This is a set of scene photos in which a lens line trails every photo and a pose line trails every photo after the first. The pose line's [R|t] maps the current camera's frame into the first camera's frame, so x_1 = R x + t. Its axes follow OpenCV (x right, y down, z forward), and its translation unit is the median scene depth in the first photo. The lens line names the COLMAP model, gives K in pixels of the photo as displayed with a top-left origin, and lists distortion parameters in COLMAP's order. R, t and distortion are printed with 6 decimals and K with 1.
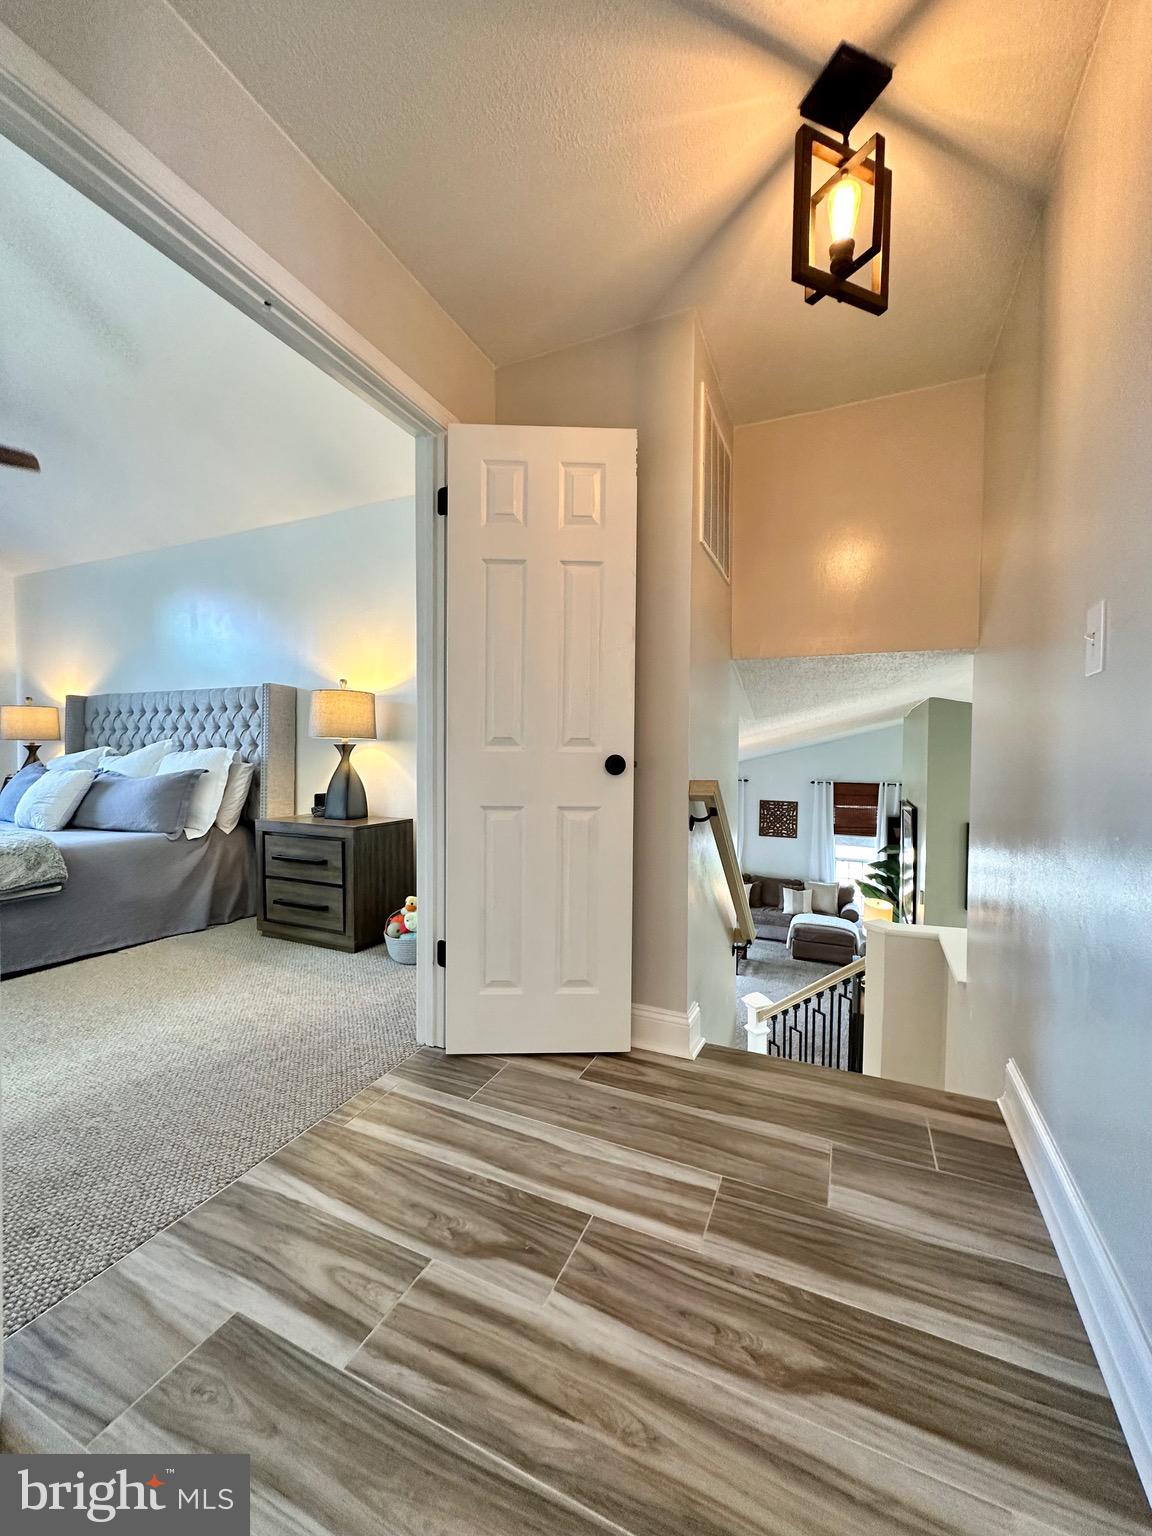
lens RADIAL K [[612.5, 0, 573.0], [0, 612.5, 769.2], [0, 0, 1]] dist [-0.002204, 0.000423]
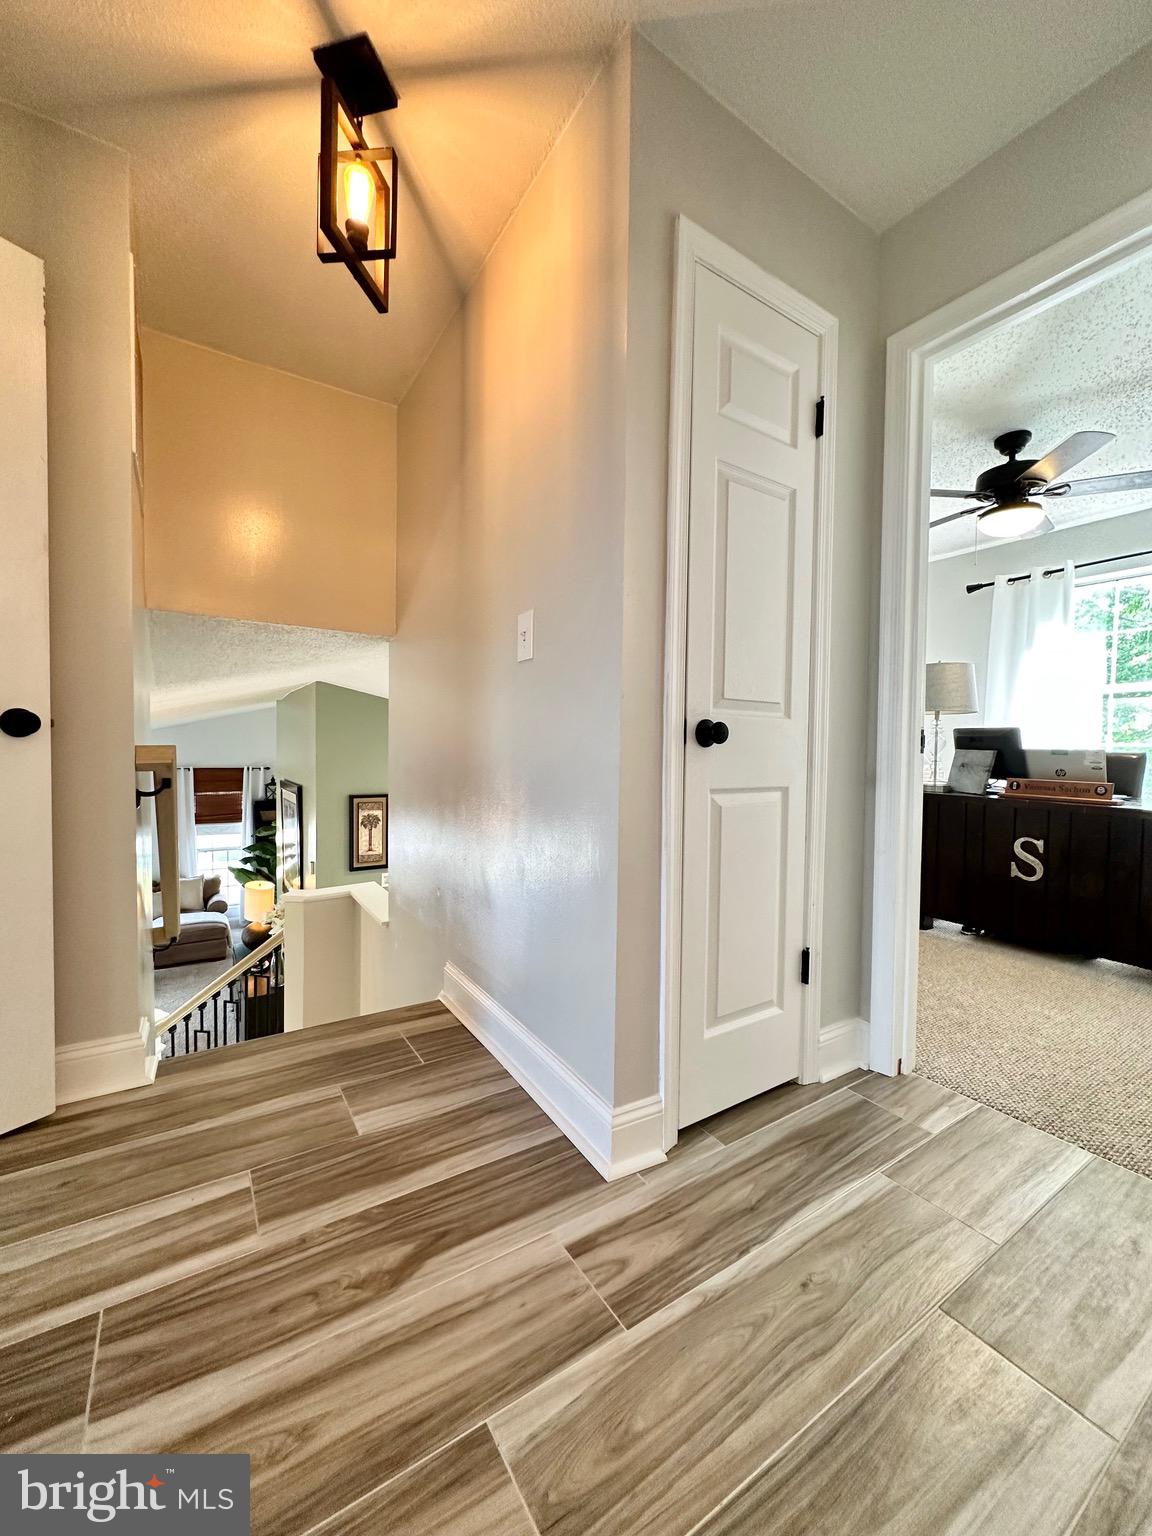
lens RADIAL K [[612.5, 0, 576.5], [0, 612.5, 770.8], [0, 0, 1]] dist [-0.002204, 0.000423]
pose [[0.538695, -0.030060, 0.841964, -0.254916], [0.013759, 0.999544, 0.026882, 0.054827], [-0.842388, -0.002897, 0.538863, 0.104918]]
